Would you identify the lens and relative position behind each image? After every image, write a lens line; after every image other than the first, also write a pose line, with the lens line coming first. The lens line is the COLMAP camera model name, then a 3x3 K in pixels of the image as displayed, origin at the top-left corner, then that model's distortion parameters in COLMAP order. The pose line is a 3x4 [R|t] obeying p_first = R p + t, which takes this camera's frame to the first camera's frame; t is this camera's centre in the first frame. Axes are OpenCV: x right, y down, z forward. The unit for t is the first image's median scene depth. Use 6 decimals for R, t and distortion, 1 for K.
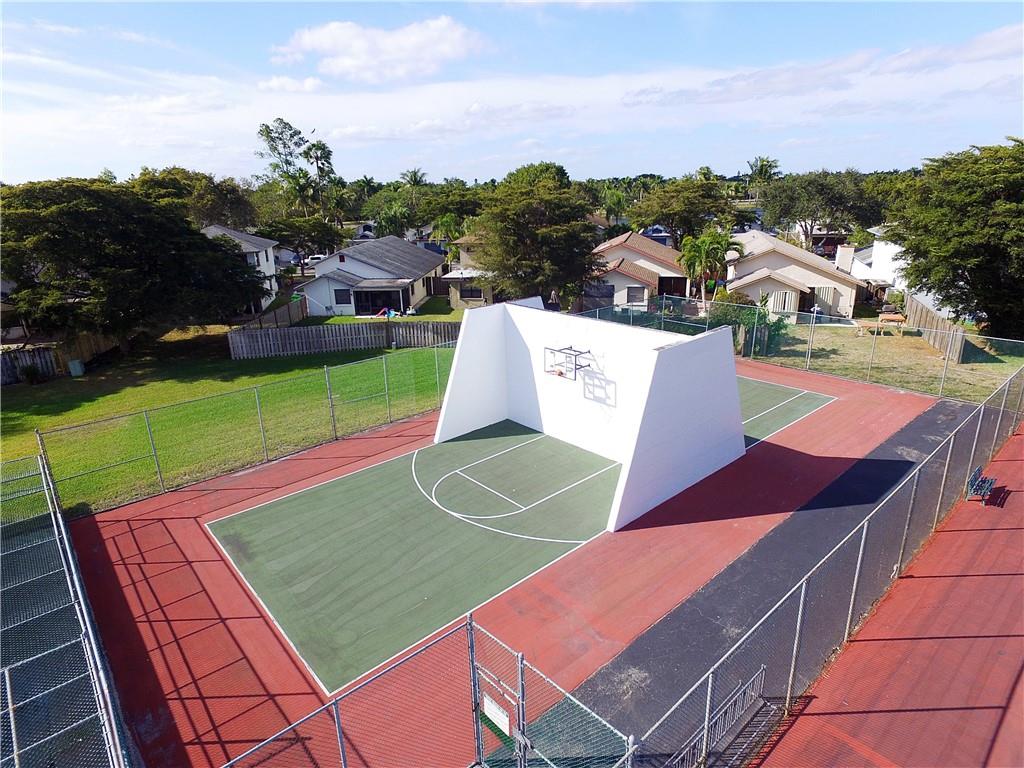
lens RADIAL K [[592.4, 0, 512.0], [0, 592.4, 384.0], [0, 0, 1]] dist [-0.000285, 0.003762]
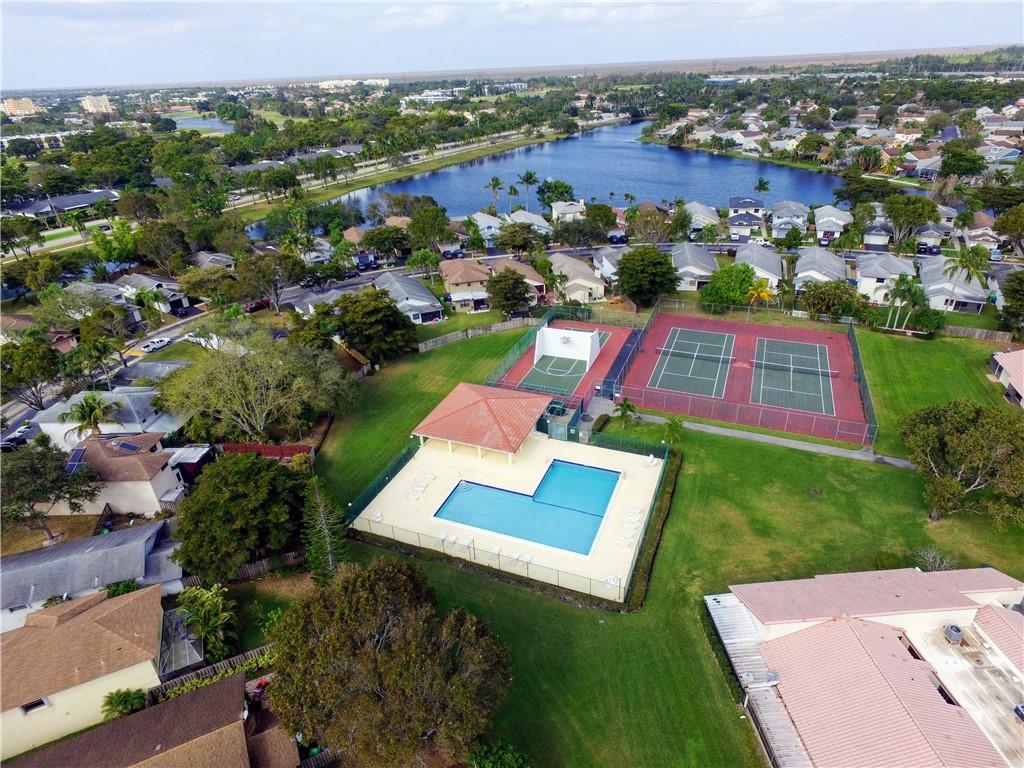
lens RADIAL K [[592.4, 0, 512.0], [0, 592.4, 384.0], [0, 0, 1]] dist [-0.000285, 0.003762]
pose [[0.894615, -0.218648, 0.389688, -1.624662], [0.153068, 0.969294, 0.192454, -0.498357], [-0.419802, -0.112524, 0.900614, -2.285177]]
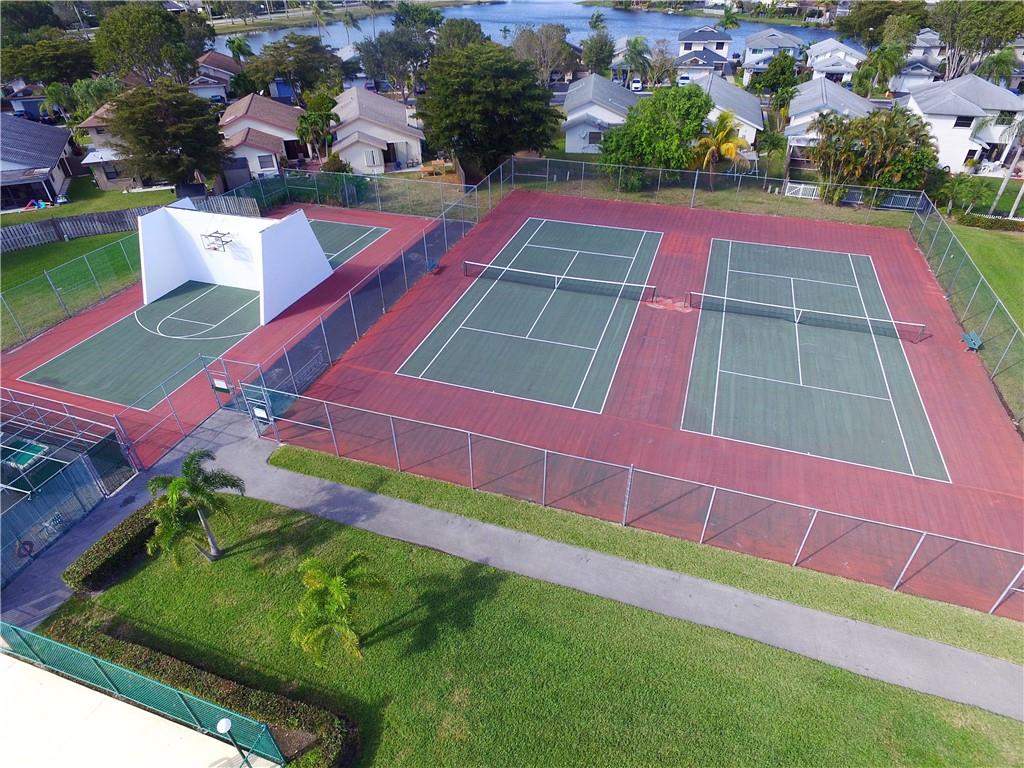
lens RADIAL K [[592.4, 0, 512.0], [0, 592.4, 384.0], [0, 0, 1]] dist [-0.000285, 0.003762]
pose [[0.864930, -0.279402, 0.416931, -0.000289], [0.146883, 0.935261, 0.322043, -0.060176], [-0.479918, -0.217305, 0.849975, -0.755968]]
